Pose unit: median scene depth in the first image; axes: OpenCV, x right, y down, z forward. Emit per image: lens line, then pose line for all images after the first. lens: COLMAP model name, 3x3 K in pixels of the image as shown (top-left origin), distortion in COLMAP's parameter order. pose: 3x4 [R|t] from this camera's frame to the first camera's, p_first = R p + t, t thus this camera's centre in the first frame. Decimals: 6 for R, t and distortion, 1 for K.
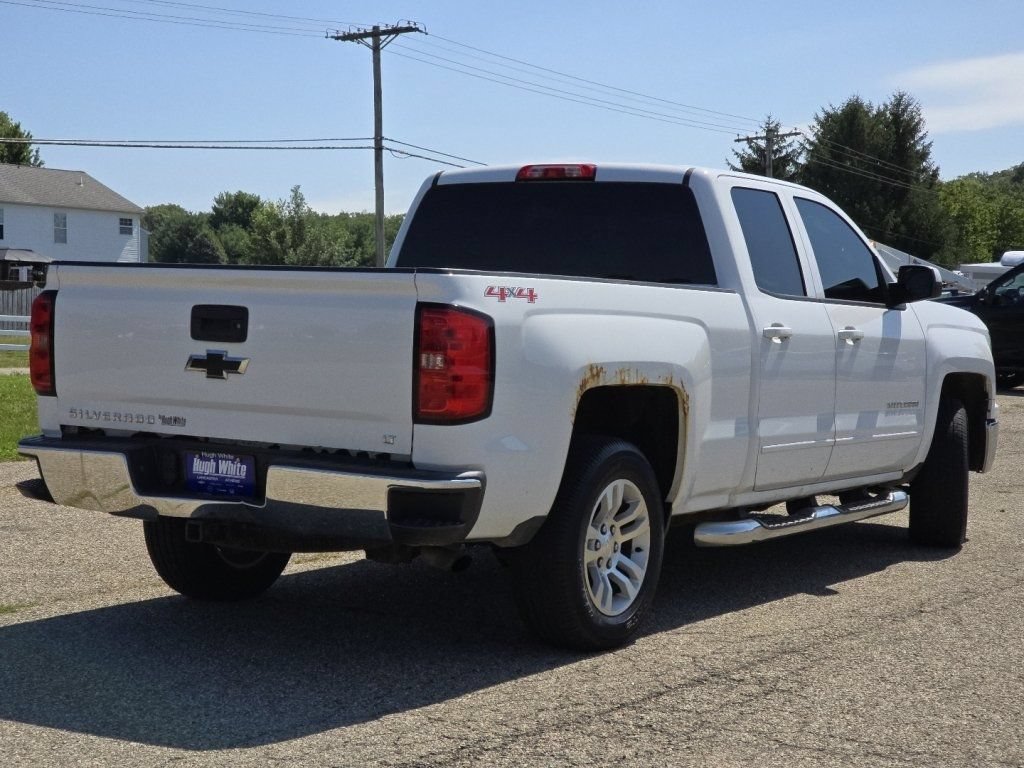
lens RADIAL K [[1950.1, 0, 569.5], [0, 1950.1, 383.7], [0, 0, 1]] dist [0.010867, 0.149038]
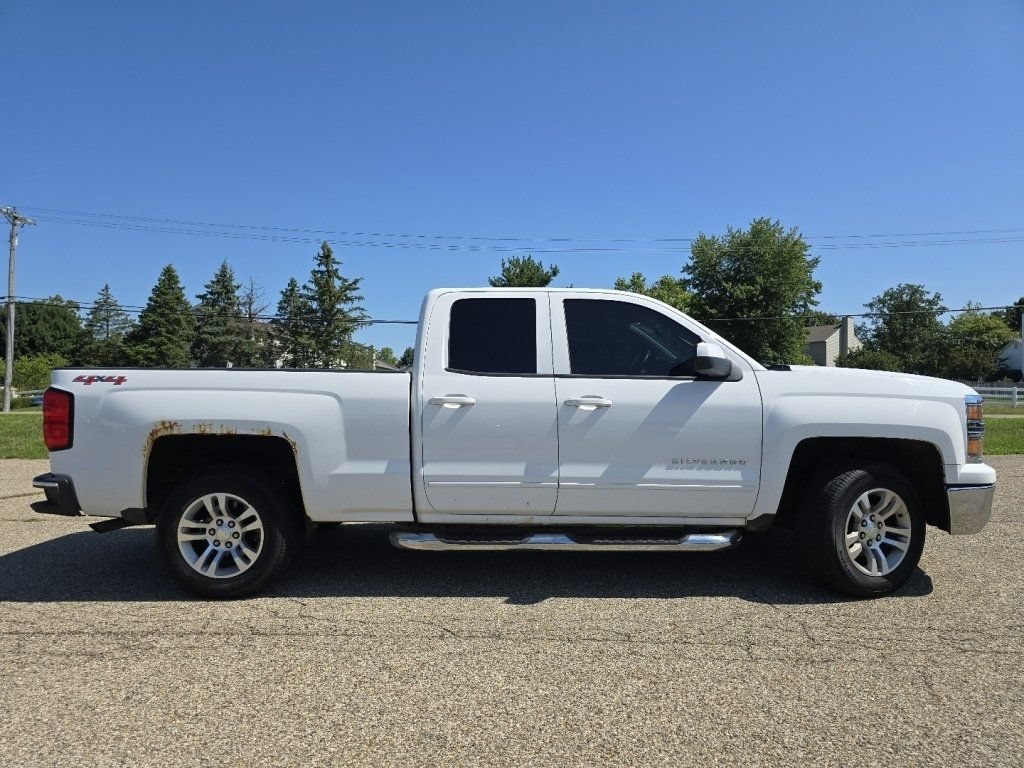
lens RADIAL K [[679.4, 0, 512.0], [0, 679.4, 384.0], [0, 0, 1]] dist [0.058249, 0.000619]
pose [[0.481551, -0.016853, -0.876256, 0.637443], [-0.020285, 0.999333, -0.030368, -0.028008], [0.876183, 0.032398, 0.480888, 0.933069]]
